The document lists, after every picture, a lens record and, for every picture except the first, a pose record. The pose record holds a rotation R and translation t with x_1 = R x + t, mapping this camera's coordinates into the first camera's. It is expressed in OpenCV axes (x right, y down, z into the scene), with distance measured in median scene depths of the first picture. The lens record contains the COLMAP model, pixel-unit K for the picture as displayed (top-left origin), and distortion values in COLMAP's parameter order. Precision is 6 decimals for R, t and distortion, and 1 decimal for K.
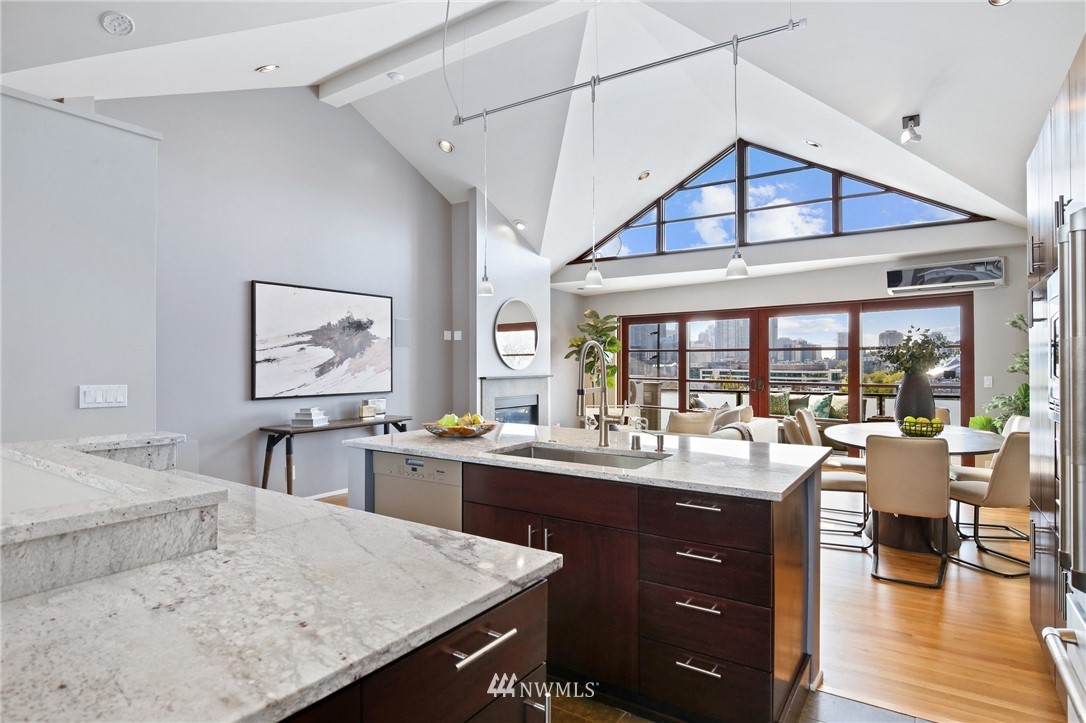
lens RADIAL K [[593.6, 0, 543.0], [0, 593.6, 361.5], [0, 0, 1]] dist [-0.005285, -0.001902]
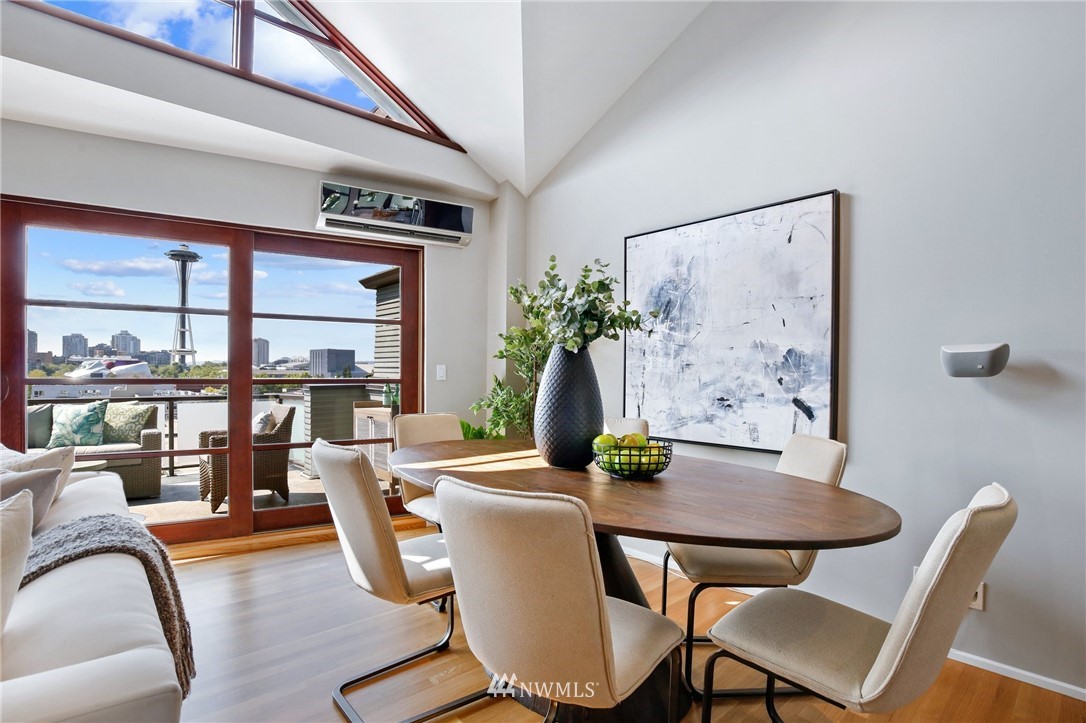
lens RADIAL K [[531.6, 0, 561.3], [0, 531.6, 383.0], [0, 0, 1]] dist [-0.040271, 0.009878]
pose [[0.218644, -0.017754, 0.975643, 0.121004], [-0.014763, 0.999660, 0.021500, 0.026996], [-0.975693, -0.019105, 0.218307, 0.613980]]
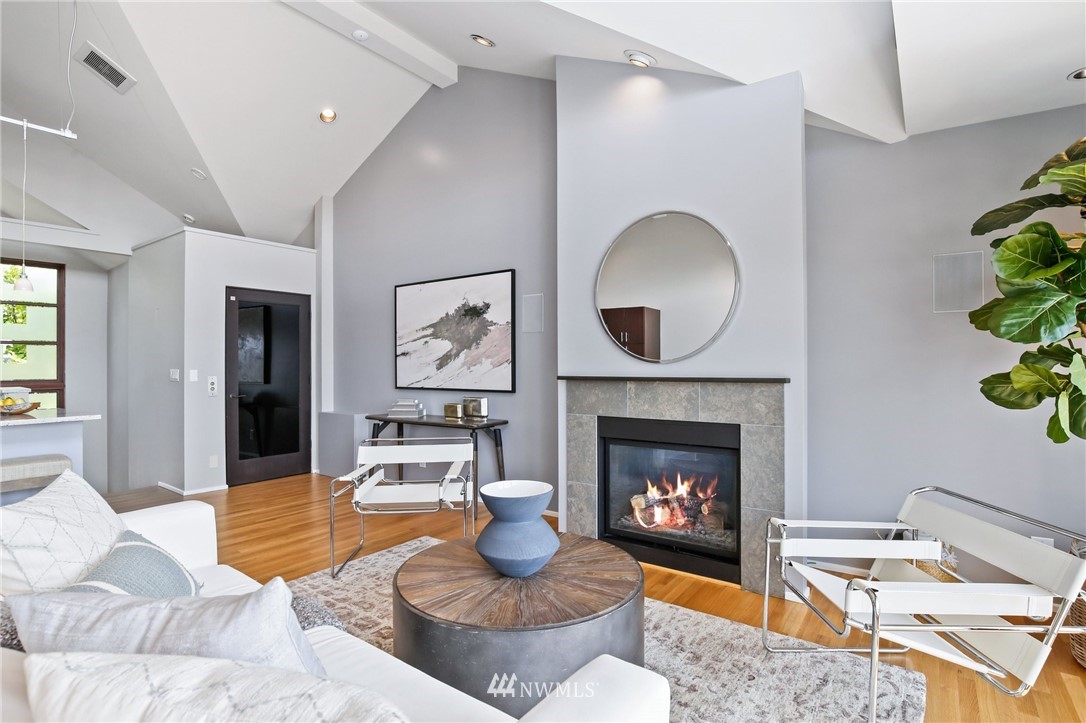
lens RADIAL K [[520.3, 0, 543.0], [0, 520.3, 361.5], [0, 0, 1]] dist [-0.038151, 0.009369]
pose [[-0.029249, -0.006197, -0.999553, 0.398176], [0.006436, 0.999959, -0.006388, 0.015702], [0.999551, -0.006620, -0.029208, 0.996002]]
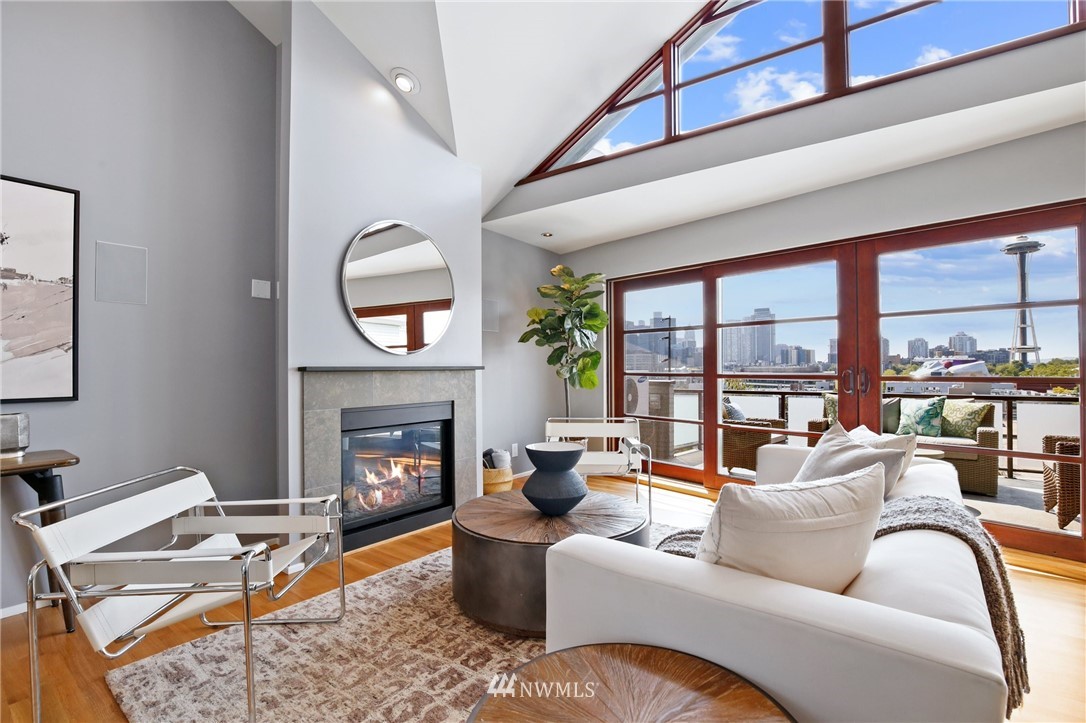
lens RADIAL K [[501.0, 0, 543.0], [0, 501.0, 361.5], [0, 0, 1]] dist [-0.035070, 0.008381]
pose [[0.998442, -0.005267, -0.055556, 0.116784], [0.004701, 0.999936, -0.010323, 0.027018], [0.055606, 0.010046, 0.998402, 0.606415]]
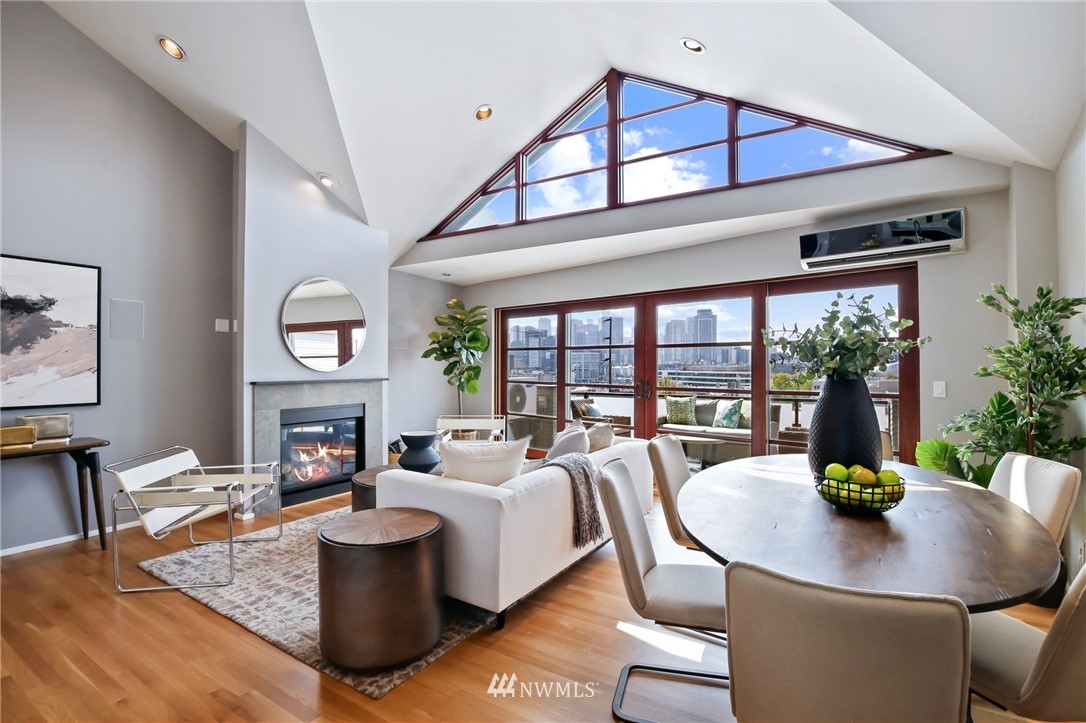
lens RADIAL K [[504.4, 0, 544.7], [0, 504.4, 360.5], [0, 0, 1]] dist [-0.032948, 0.007052]
pose [[0.999045, 0.001175, 0.043667, 0.226240], [-0.000890, 0.999978, -0.006547, 0.003990], [-0.043674, 0.006502, 0.999025, 0.376907]]
